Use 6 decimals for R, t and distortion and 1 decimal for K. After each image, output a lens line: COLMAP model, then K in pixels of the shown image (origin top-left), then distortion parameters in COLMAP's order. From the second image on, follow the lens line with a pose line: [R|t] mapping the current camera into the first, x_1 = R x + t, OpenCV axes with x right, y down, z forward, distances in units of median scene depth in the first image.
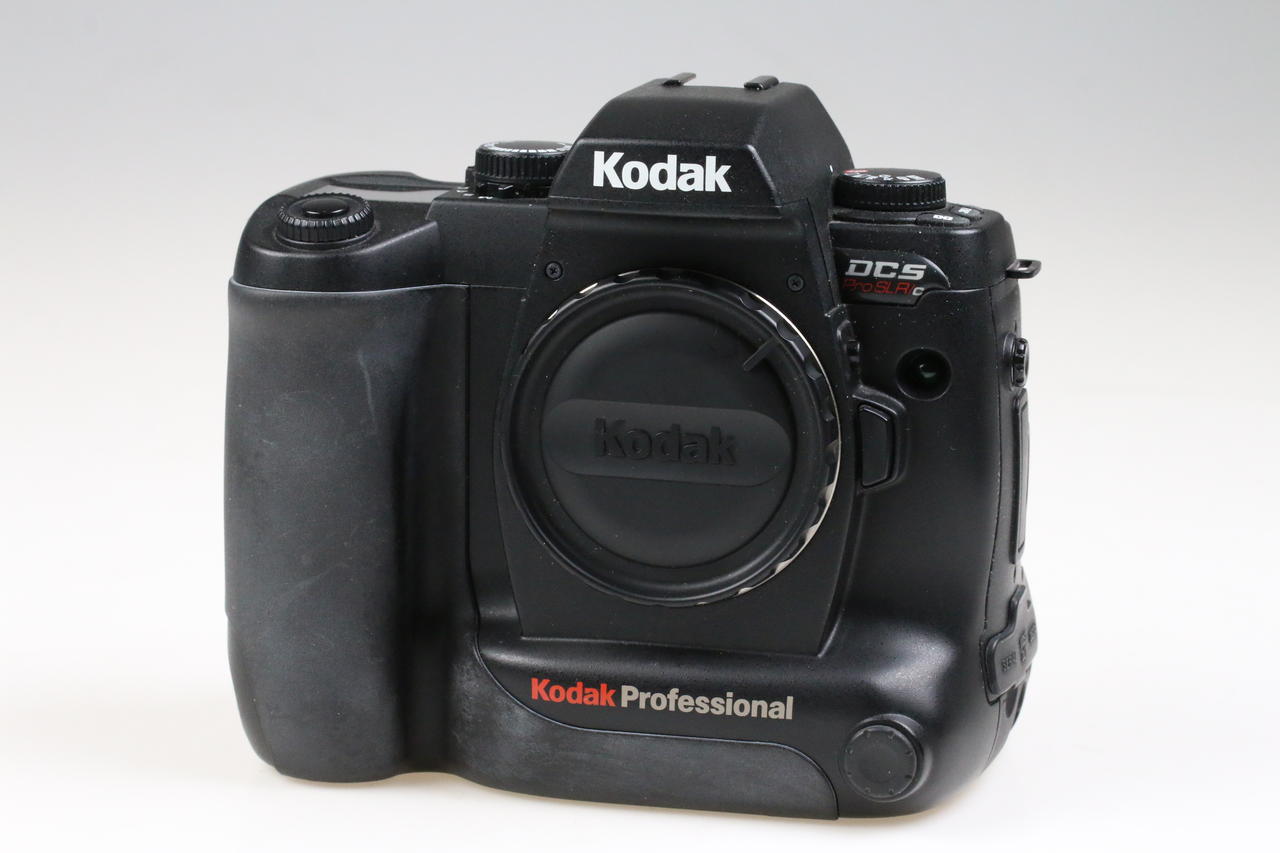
lens RADIAL K [[3867.0, 0, 640.0], [0, 3867.0, 426.5], [0, 0, 1]] dist [0.024531, 0.084524]
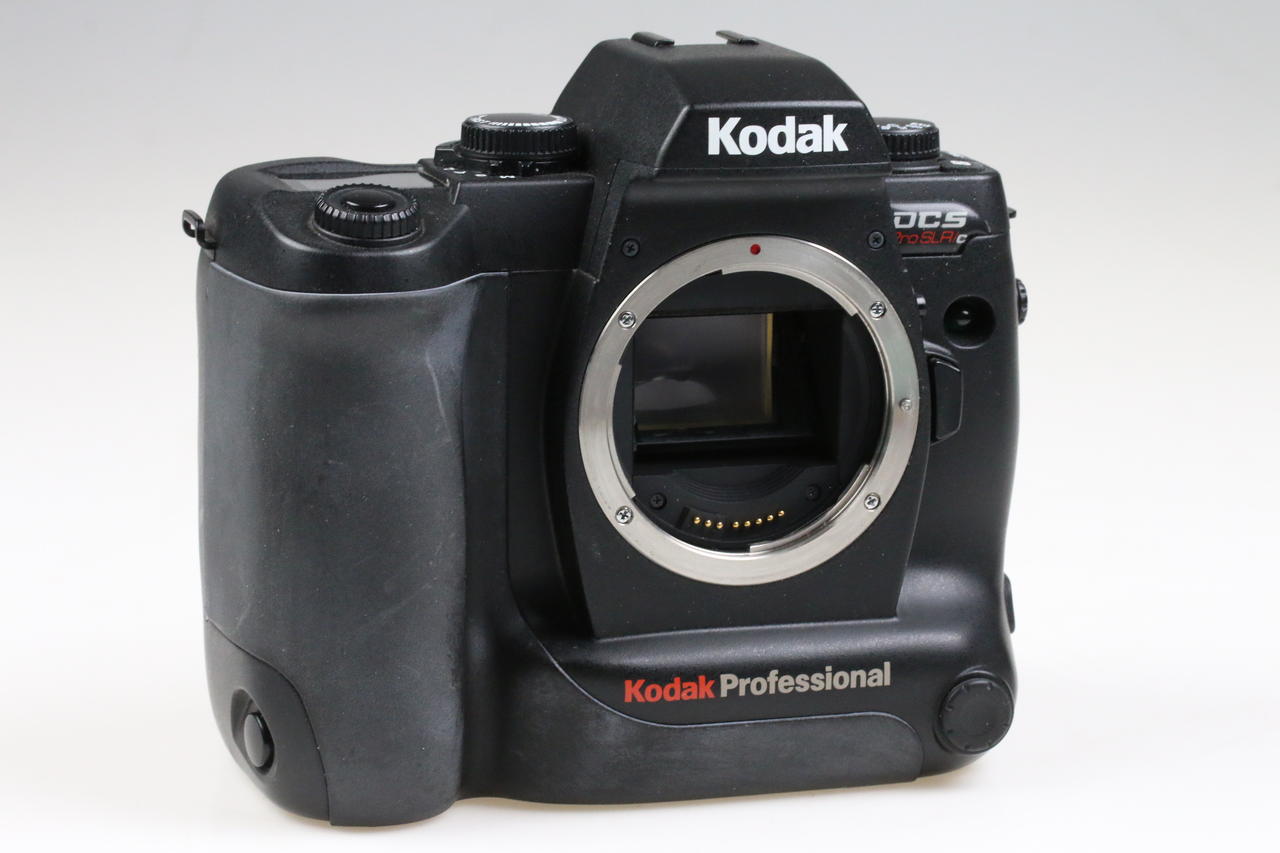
lens RADIAL K [[3867.0, 0, 640.0], [0, 3867.0, 426.5], [0, 0, 1]] dist [0.024531, 0.084524]
pose [[0.862584, -0.103586, 0.495195, -0.491360], [0.094286, 0.994581, 0.043812, -0.038044], [-0.497050, 0.008899, 0.867676, 0.180703]]
